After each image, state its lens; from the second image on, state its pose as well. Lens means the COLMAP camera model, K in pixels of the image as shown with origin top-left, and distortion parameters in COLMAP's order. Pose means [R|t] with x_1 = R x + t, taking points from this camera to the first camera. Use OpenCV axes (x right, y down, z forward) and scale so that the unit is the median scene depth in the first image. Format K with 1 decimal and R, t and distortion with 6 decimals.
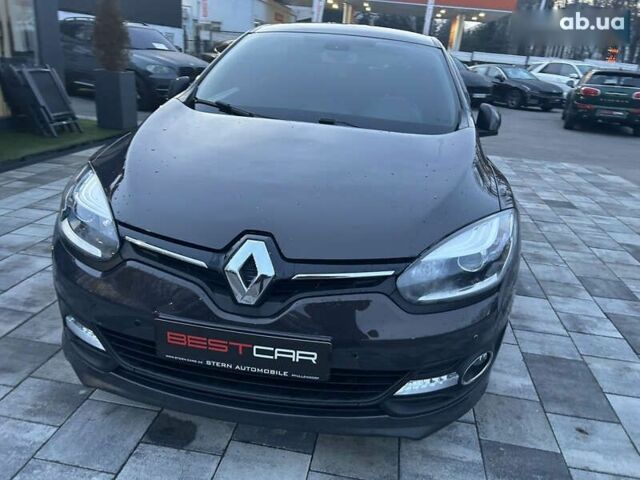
lens RADIAL K [[482.5, 0, 326.8], [0, 482.5, 243.5], [0, 0, 1]] dist [0.044354, -0.045255]
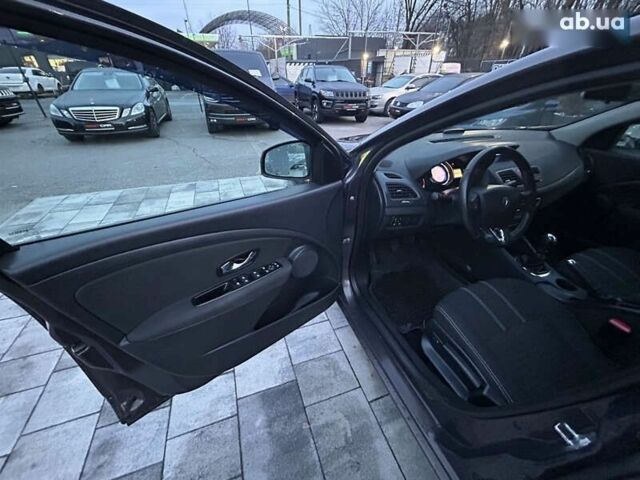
lens RADIAL K [[256.4, 0, 318.9], [0, 256.4, 239.8], [0, 0, 1]] dist [-0.000583, -0.000780]
pose [[-0.875861, 0.189986, -0.443590, 0.817305], [-0.241519, 0.623237, 0.743804, -0.665053], [0.417774, 0.758604, -0.499984, 1.839297]]
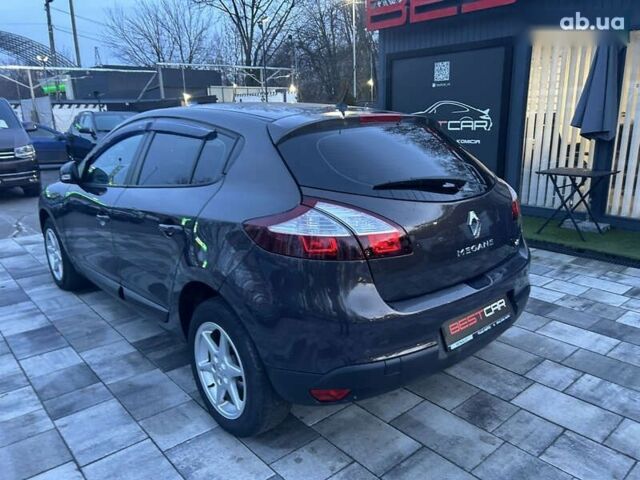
lens RADIAL K [[482.5, 0, 323.7], [0, 482.5, 241.8], [0, 0, 1]] dist [0.044354, -0.045255]
pose [[-0.637238, 0.124907, -0.760478, 1.383235], [-0.315194, 0.858234, 0.405078, -1.269325], [0.703265, 0.497829, -0.507529, 3.363963]]
